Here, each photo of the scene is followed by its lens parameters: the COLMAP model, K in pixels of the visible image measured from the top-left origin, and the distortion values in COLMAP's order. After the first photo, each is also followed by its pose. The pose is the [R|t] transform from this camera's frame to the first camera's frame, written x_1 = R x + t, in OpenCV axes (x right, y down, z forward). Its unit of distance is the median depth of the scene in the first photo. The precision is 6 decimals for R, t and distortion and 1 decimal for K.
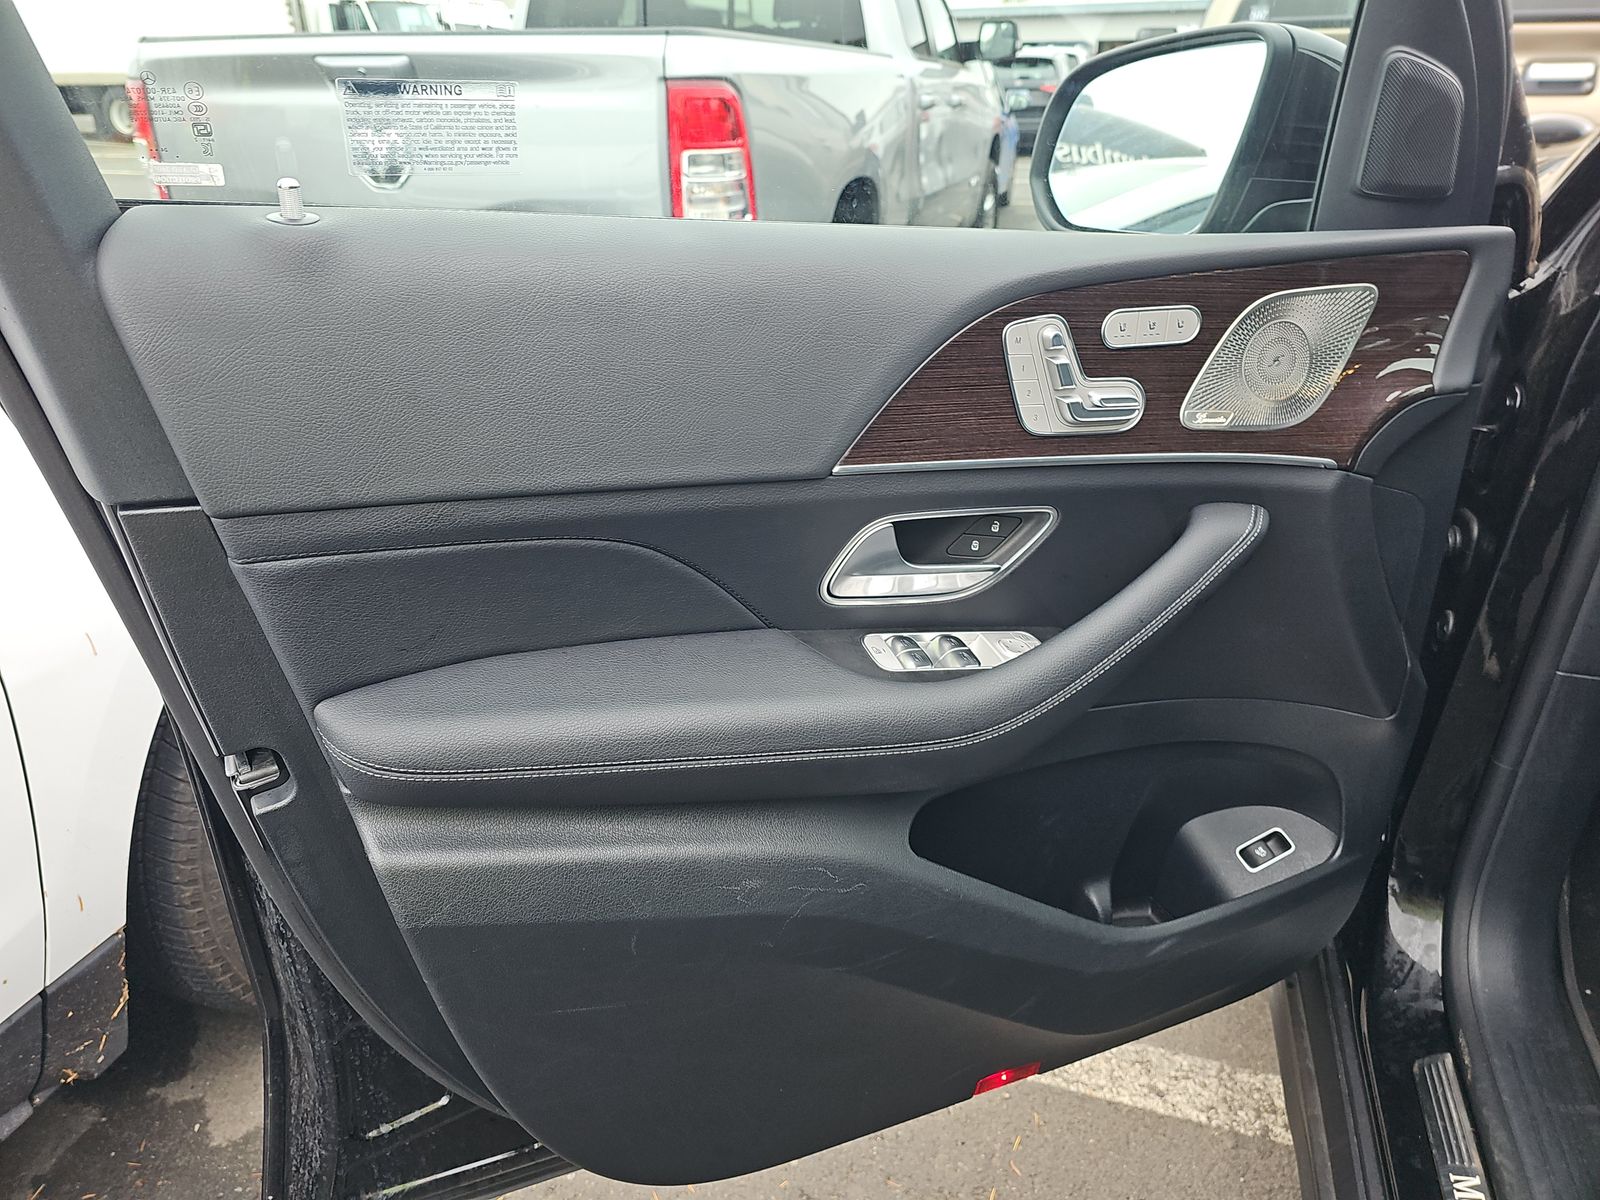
lens RADIAL K [[1073.4, 0, 800.0], [0, 1073.4, 600.0], [0, 0, 1]] dist [0.000093, -0.000438]
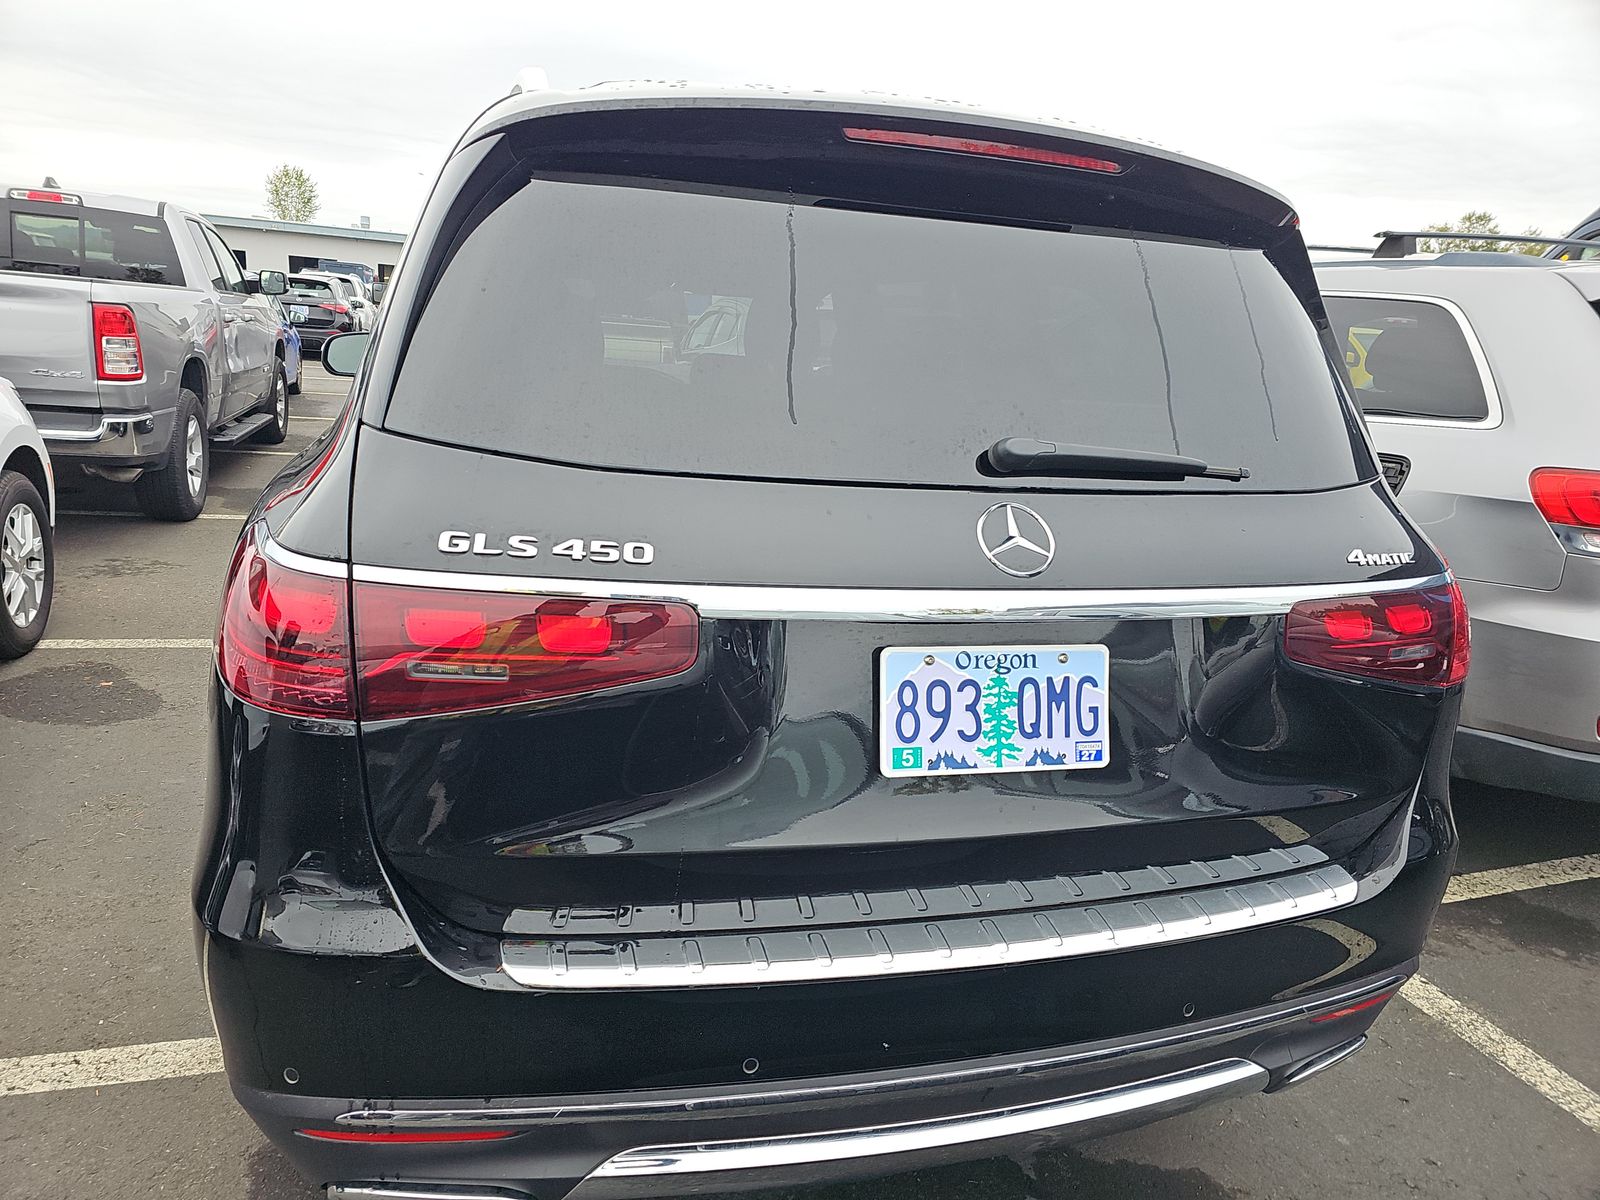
lens RADIAL K [[1073.4, 0, 800.0], [0, 1073.4, 600.0], [0, 0, 1]] dist [0.000093, -0.000438]
pose [[0.822876, -0.069805, 0.563917, -0.099594], [0.170093, 0.977179, -0.127241, 0.264576], [-0.542166, 0.200621, 0.815970, -0.610116]]
